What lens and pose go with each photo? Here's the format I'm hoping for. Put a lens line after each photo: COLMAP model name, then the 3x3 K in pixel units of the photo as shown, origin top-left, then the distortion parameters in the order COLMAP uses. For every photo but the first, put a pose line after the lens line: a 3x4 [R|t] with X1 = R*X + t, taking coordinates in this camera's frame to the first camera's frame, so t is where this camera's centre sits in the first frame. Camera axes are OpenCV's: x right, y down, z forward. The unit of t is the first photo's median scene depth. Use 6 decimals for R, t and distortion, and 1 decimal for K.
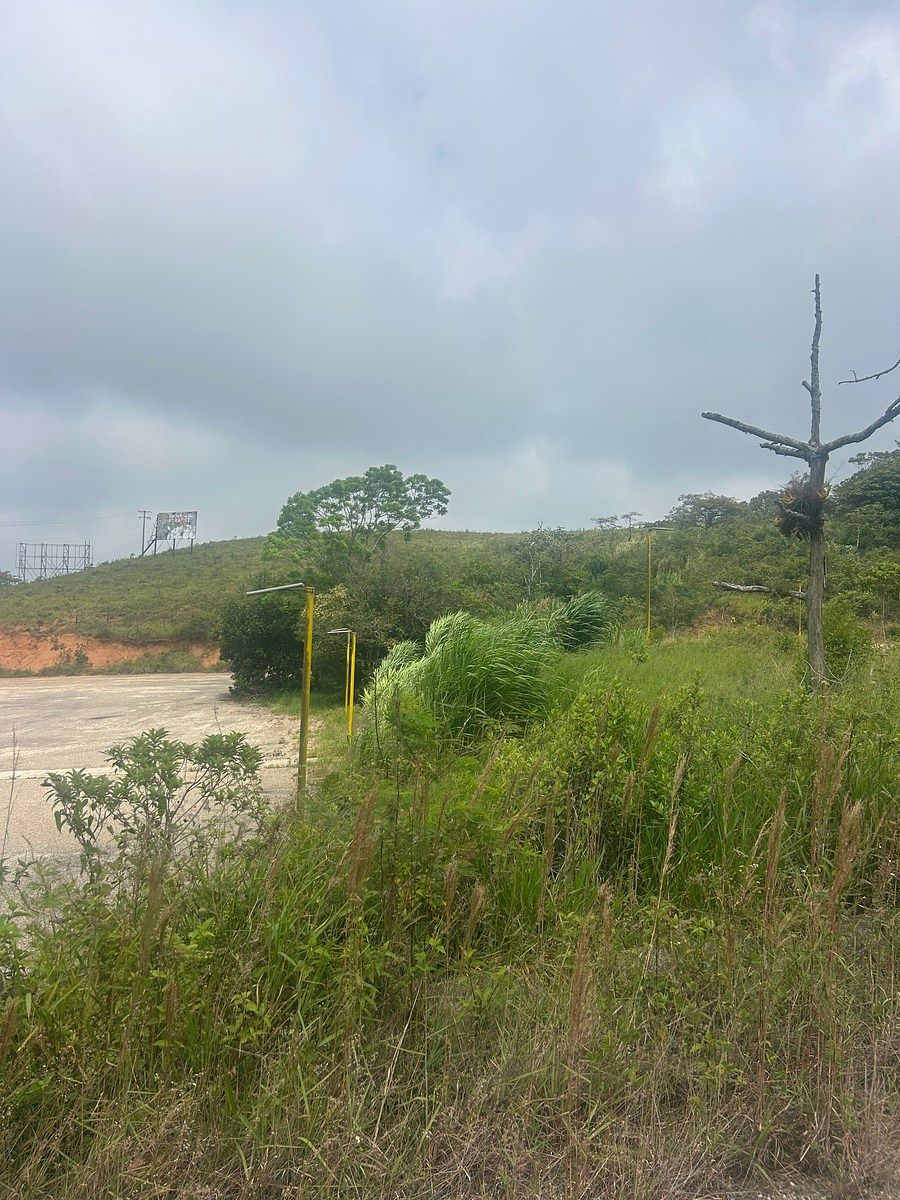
lens RADIAL K [[904.7, 0, 439.2], [0, 904.7, 599.8], [0, 0, 1]] dist [0.069844, -0.068343]
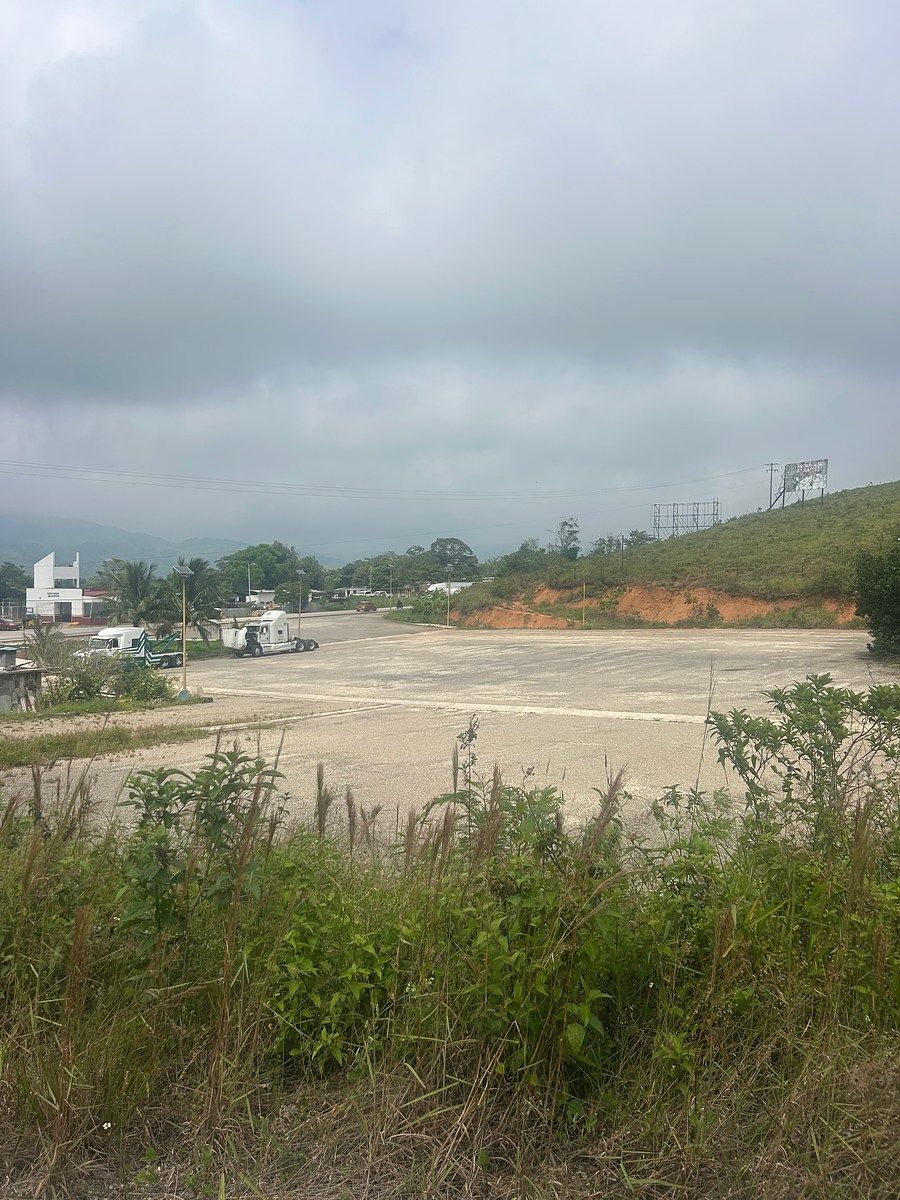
lens RADIAL K [[904.7, 0, 439.2], [0, 904.7, 599.8], [0, 0, 1]] dist [0.069844, -0.068343]
pose [[0.788944, 0.004677, -0.614447, -0.003180], [0.025313, 0.998875, 0.040104, 0.001266], [0.613943, -0.047193, 0.787938, -0.000684]]
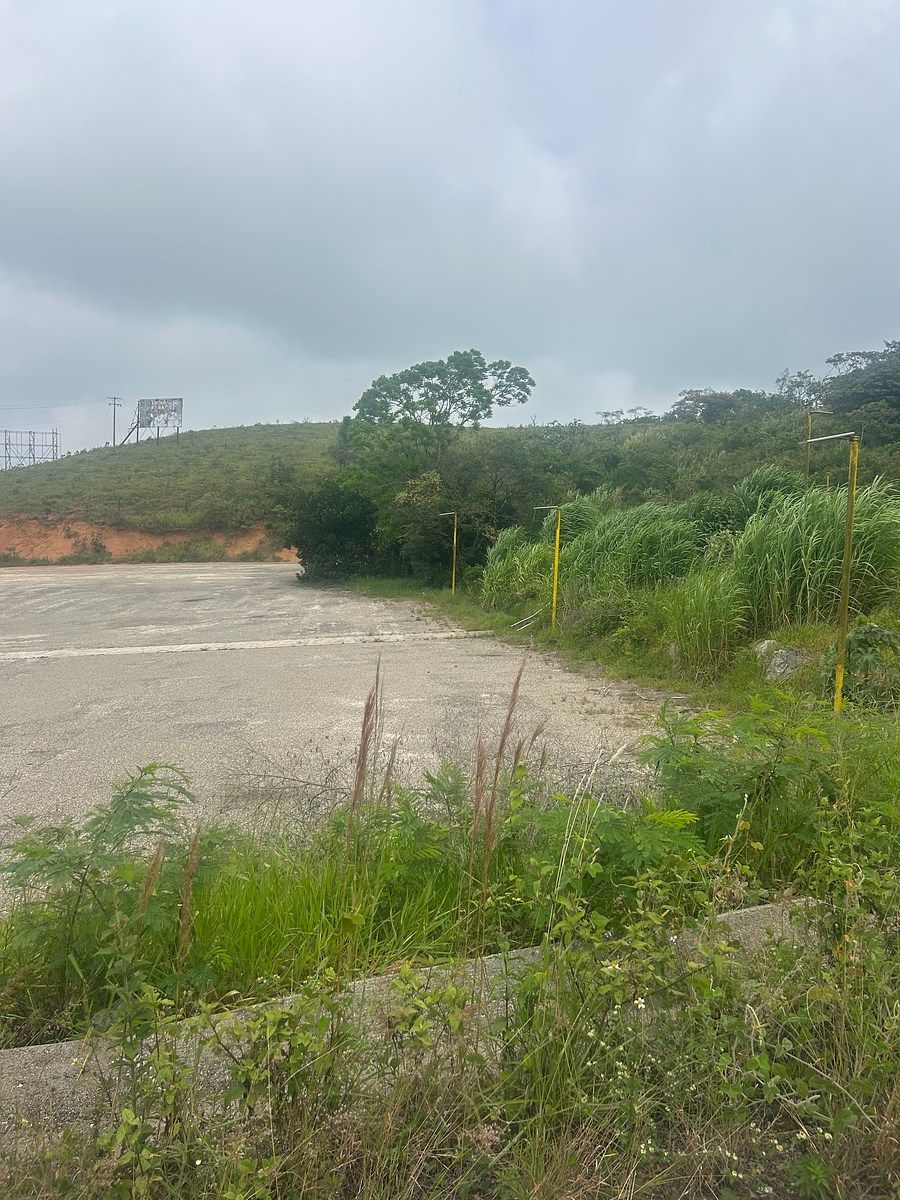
lens RADIAL K [[915.0, 0, 444.4], [0, 915.0, 586.6], [0, 0, 1]] dist [0.106347, -0.216327]
pose [[0.994707, -0.002158, 0.102726, -0.128174], [-0.007468, 0.995617, 0.093228, 0.011342], [-0.102476, -0.093502, 0.990331, -0.022555]]
